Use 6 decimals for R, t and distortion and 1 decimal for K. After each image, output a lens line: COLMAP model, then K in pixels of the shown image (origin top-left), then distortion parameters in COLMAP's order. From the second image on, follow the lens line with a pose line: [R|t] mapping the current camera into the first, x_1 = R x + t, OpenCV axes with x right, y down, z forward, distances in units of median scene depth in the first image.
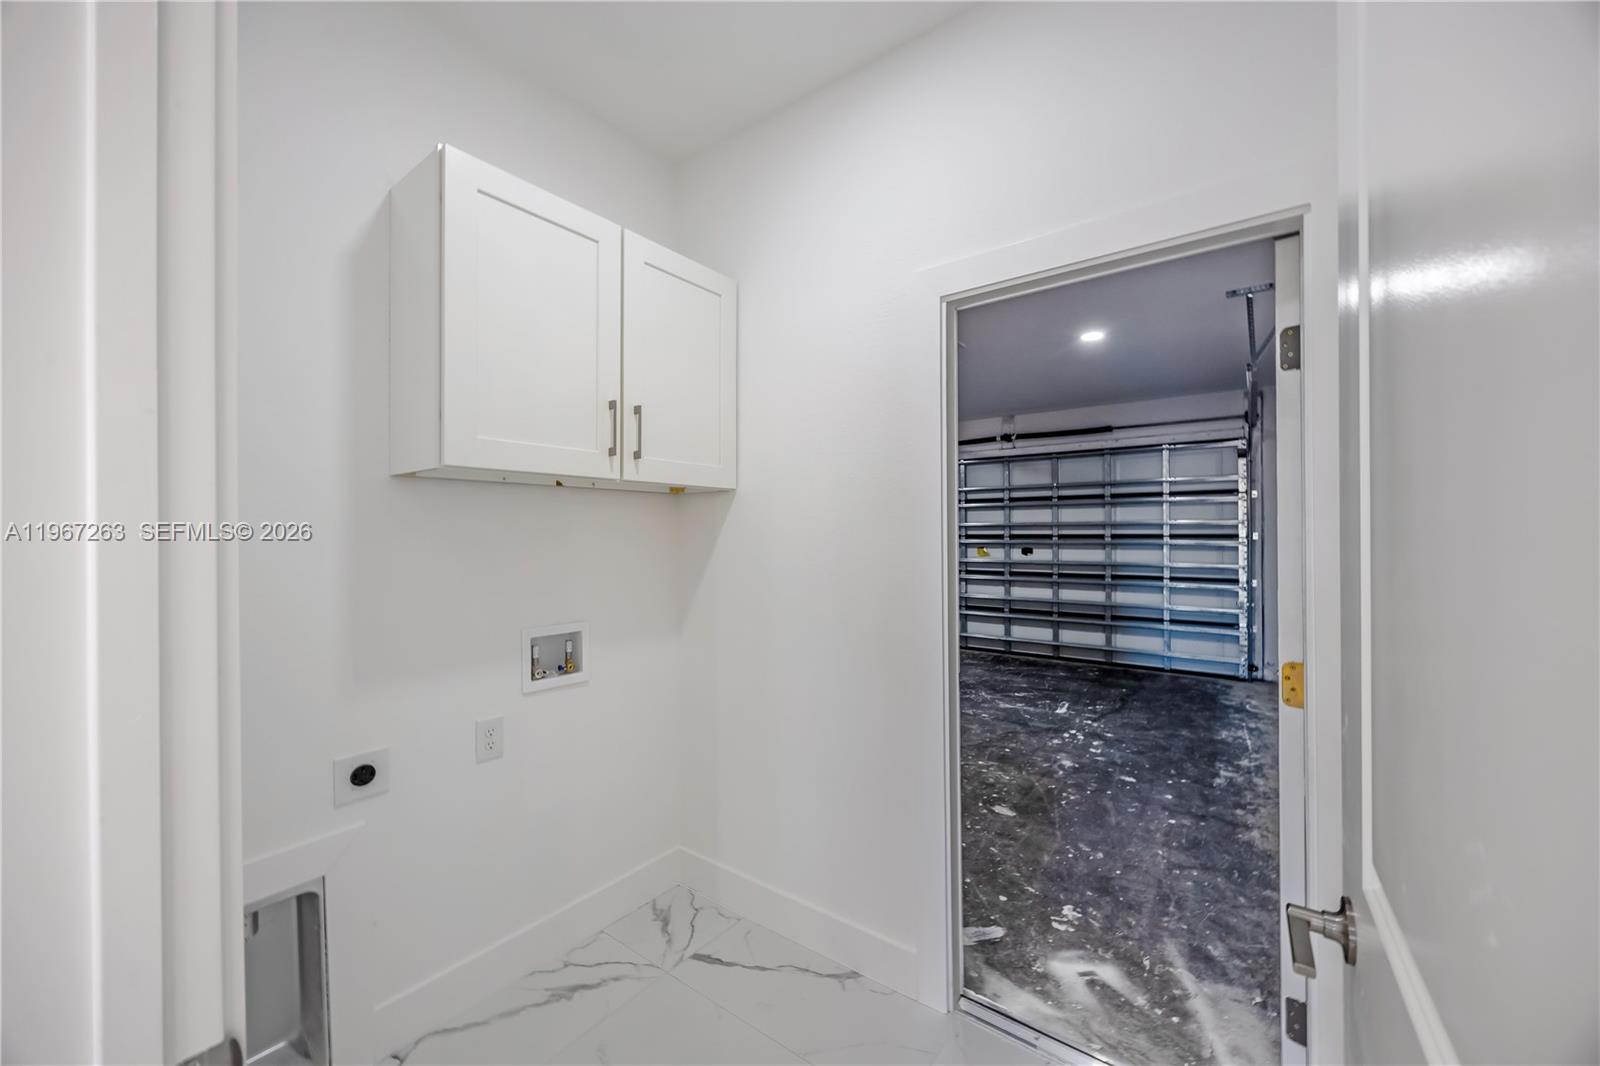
lens RADIAL K [[610.9, 0, 800.0], [0, 610.9, 533.0], [0, 0, 1]] dist [-0.000046, -0.000001]
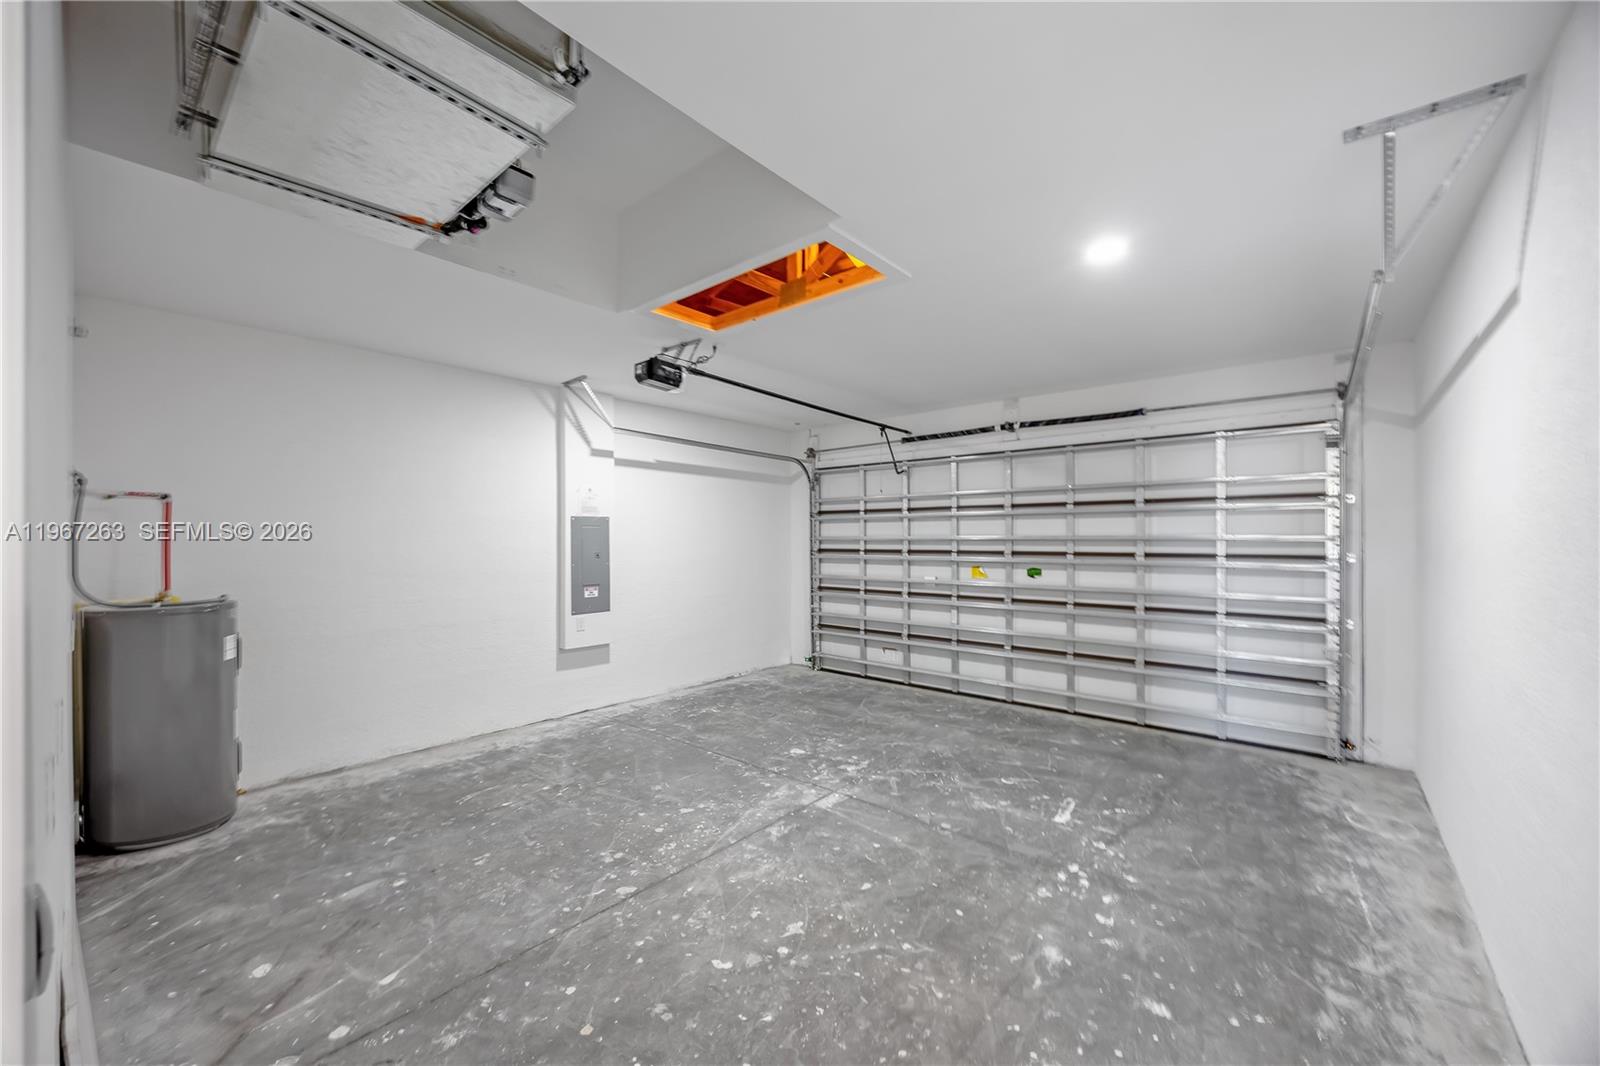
lens RADIAL K [[613.6, 0, 799.9], [0, 613.6, 539.2], [0, 0, 1]] dist [-0.001299, -0.000508]
pose [[0.998503, 0.002167, -0.054661, 0.144791], [-0.002094, 0.999997, 0.001391, -0.016450], [0.054664, -0.001275, 0.998504, 0.254437]]
